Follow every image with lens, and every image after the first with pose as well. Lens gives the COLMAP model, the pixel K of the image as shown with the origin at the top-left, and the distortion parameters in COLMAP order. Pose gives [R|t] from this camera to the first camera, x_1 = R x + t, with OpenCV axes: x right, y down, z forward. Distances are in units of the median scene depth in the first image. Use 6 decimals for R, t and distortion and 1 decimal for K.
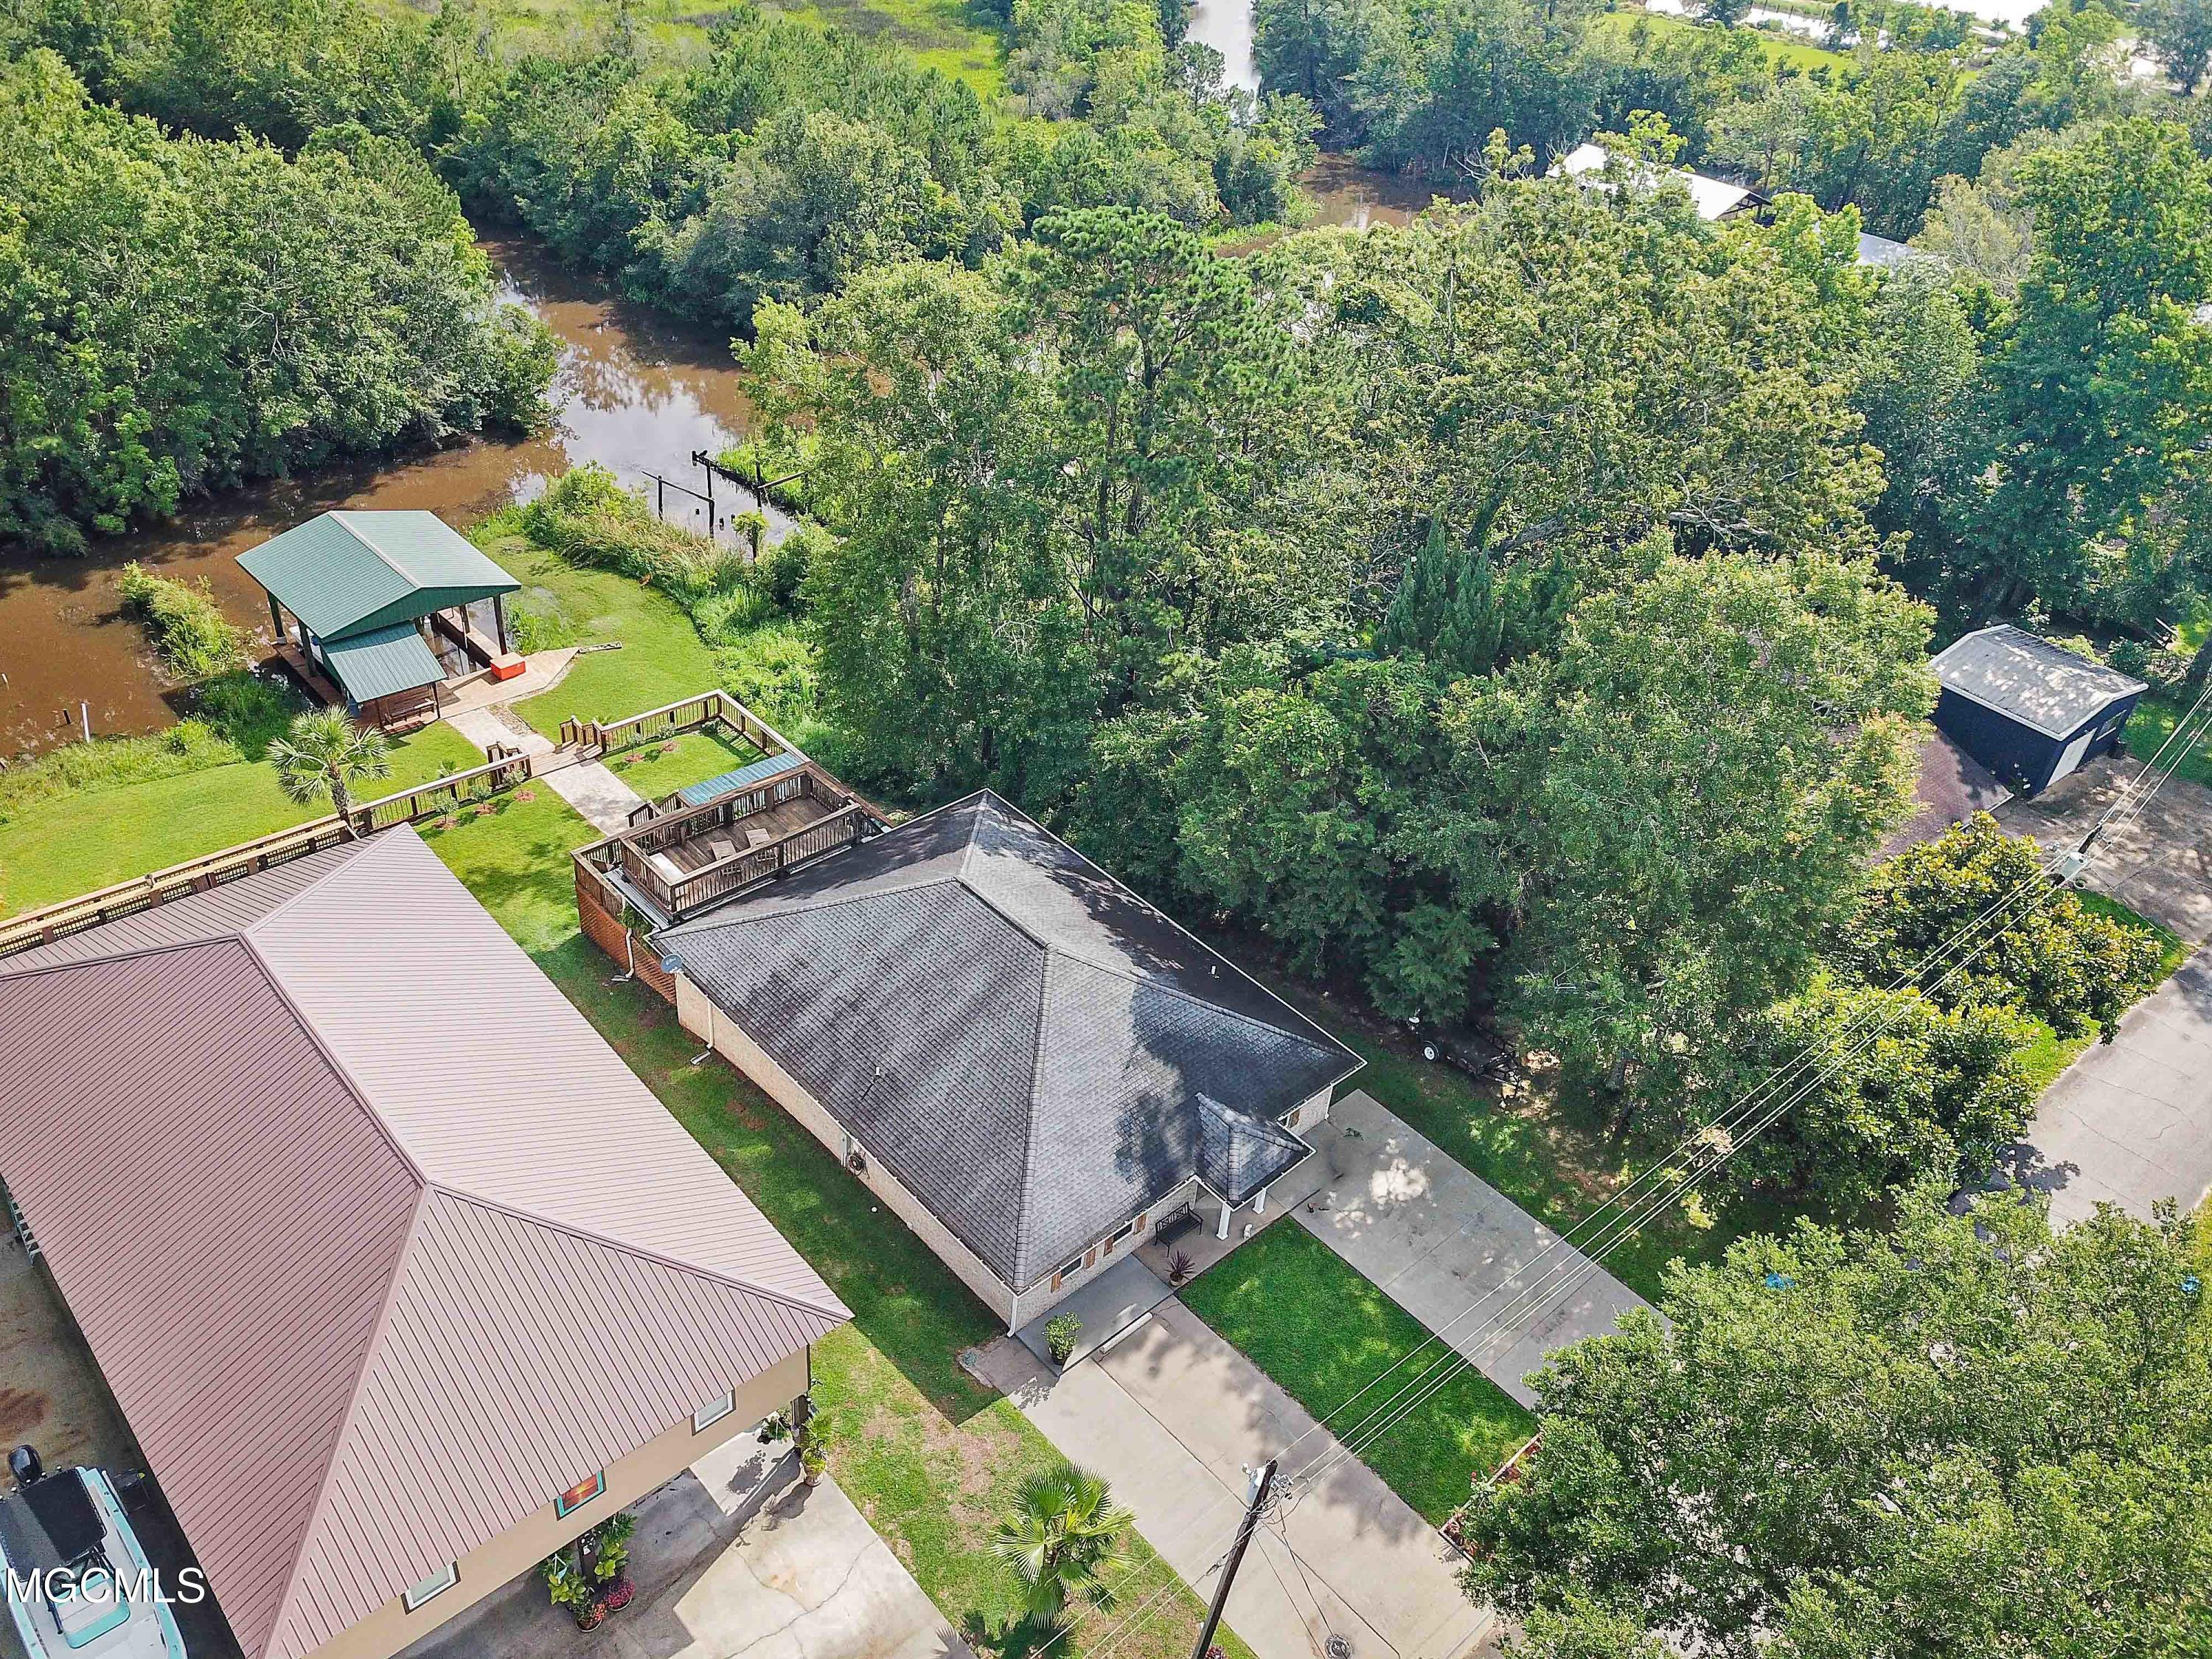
lens RADIAL K [[1684.4, 0, 1116.3], [0, 1684.4, 832.3], [0, 0, 1]] dist [0.007841, 0.006671]
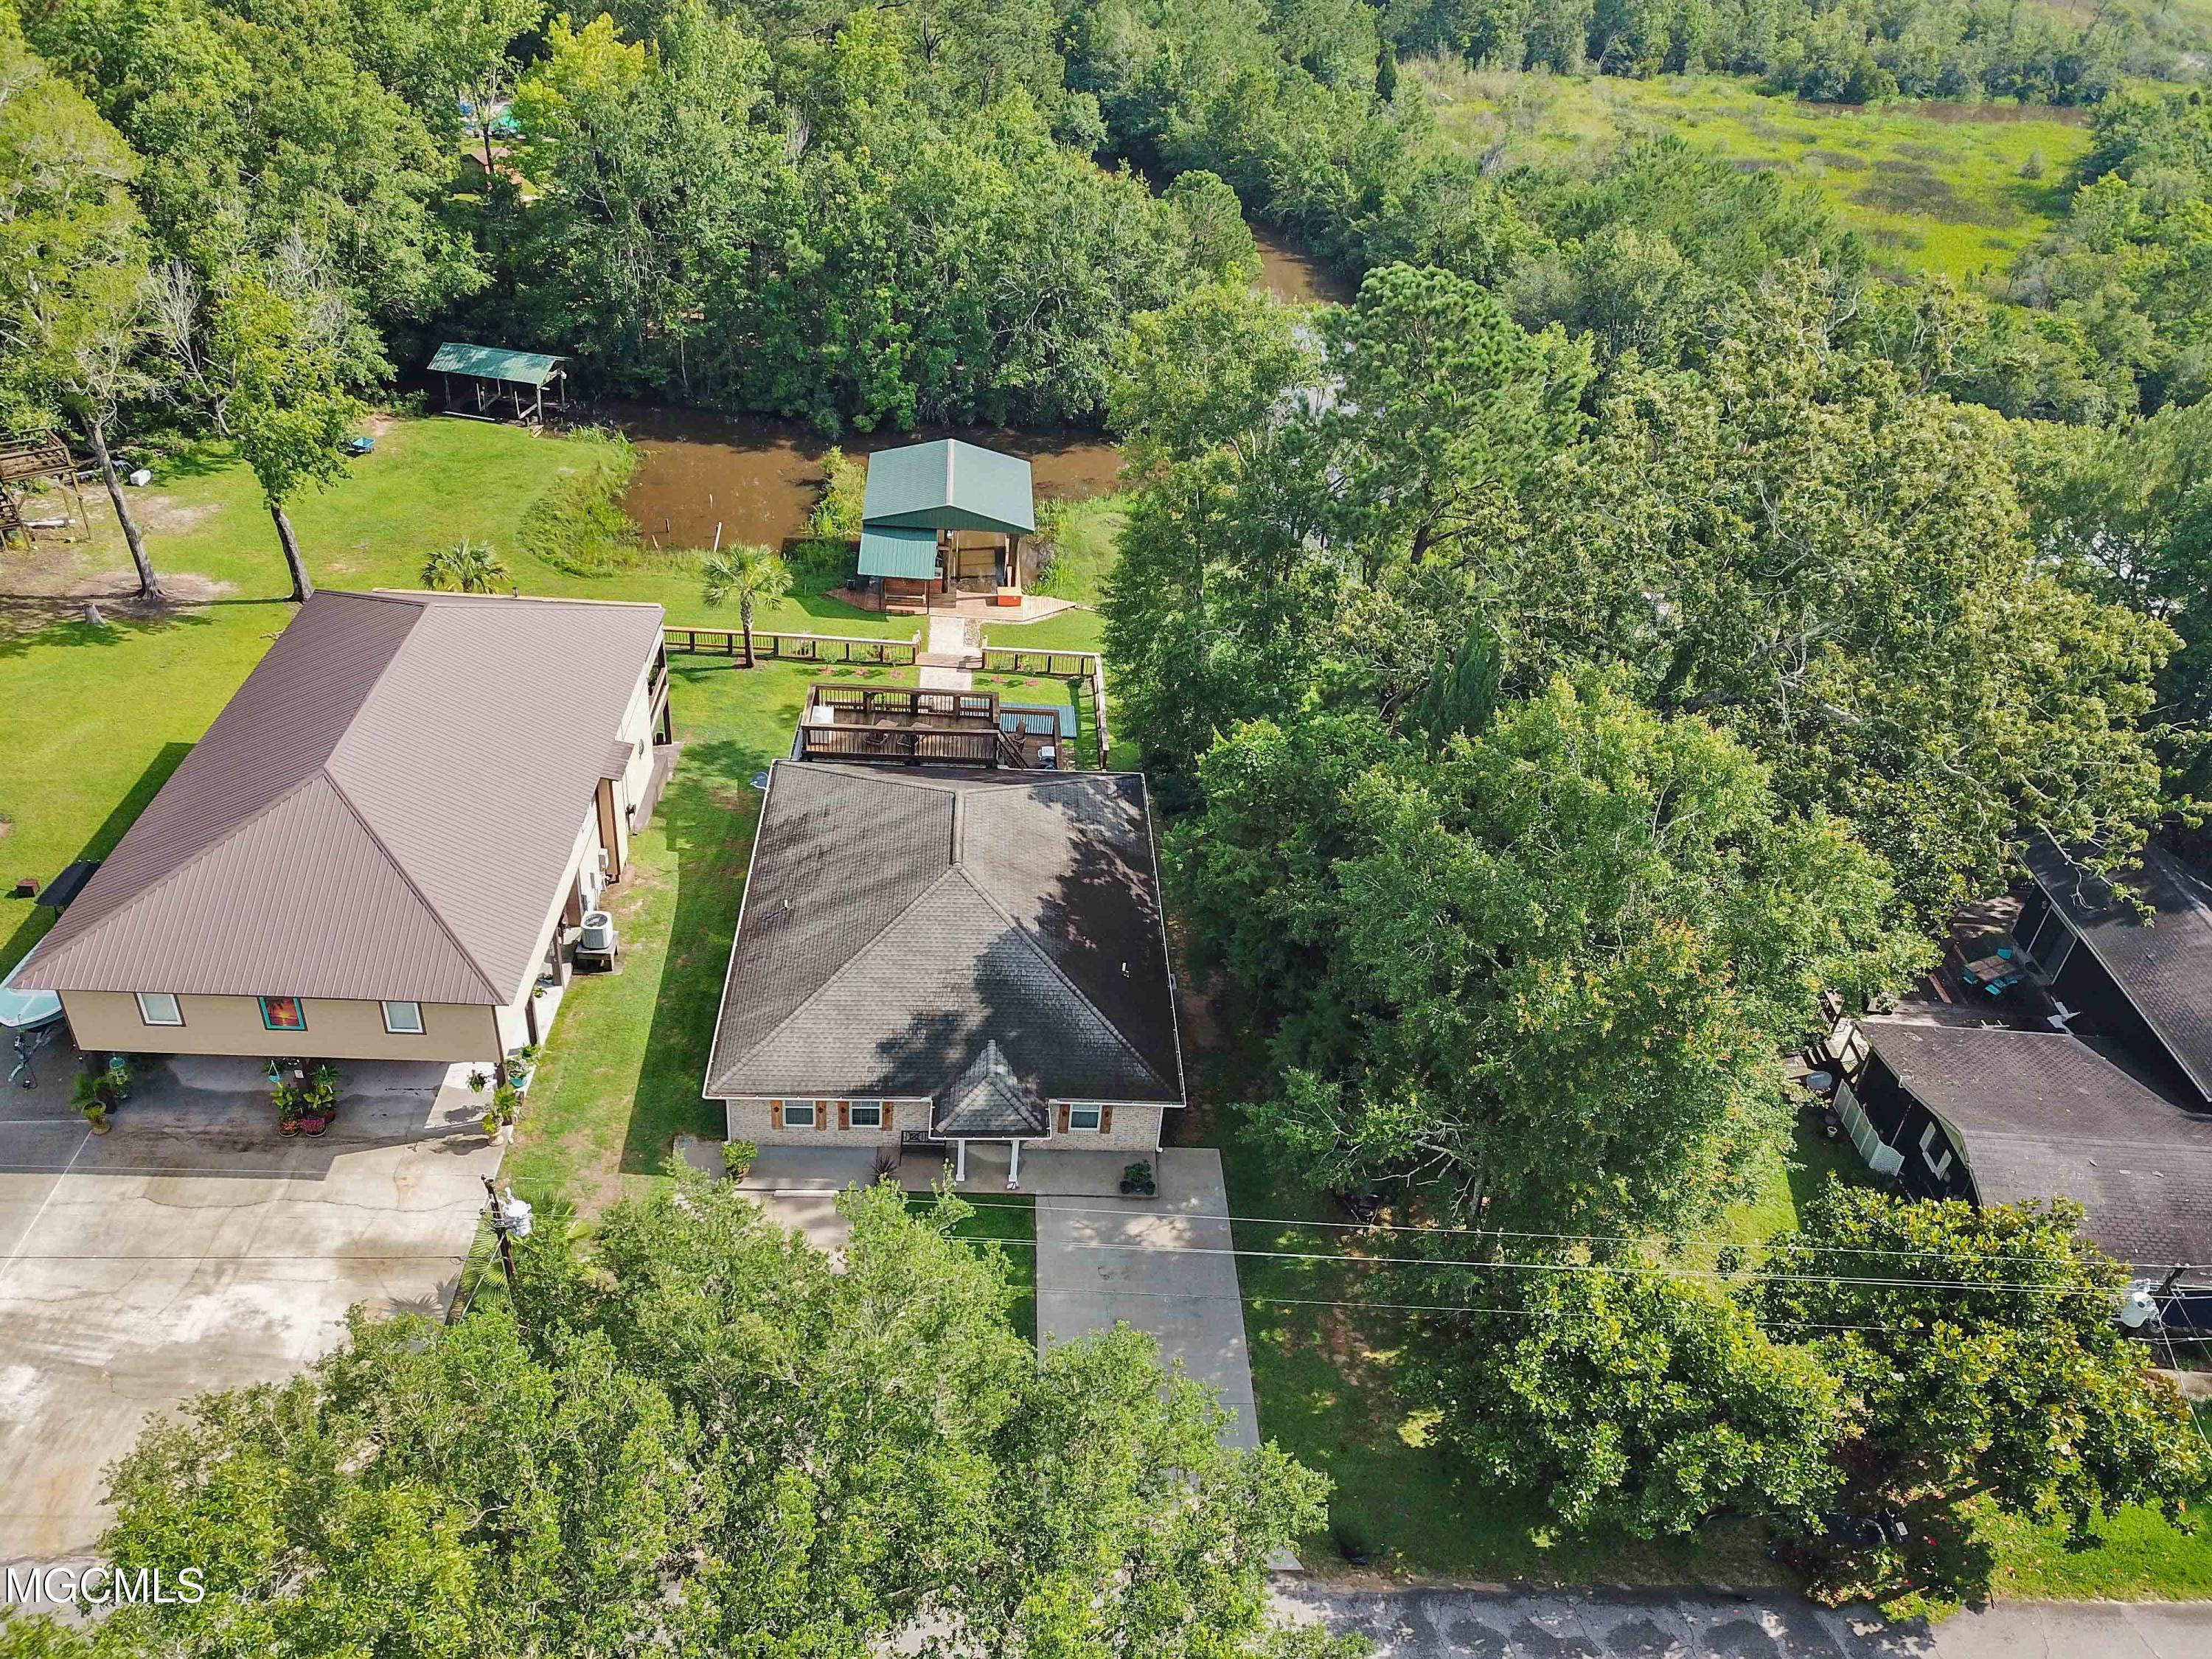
lens RADIAL K [[1684.4, 0, 1116.3], [0, 1684.4, 832.3], [0, 0, 1]] dist [0.007841, 0.006671]
pose [[0.773215, 0.342967, -0.533397, 0.398437], [-0.385530, 0.922068, 0.034011, -0.017701], [0.503493, 0.179343, 0.845181, 0.090147]]
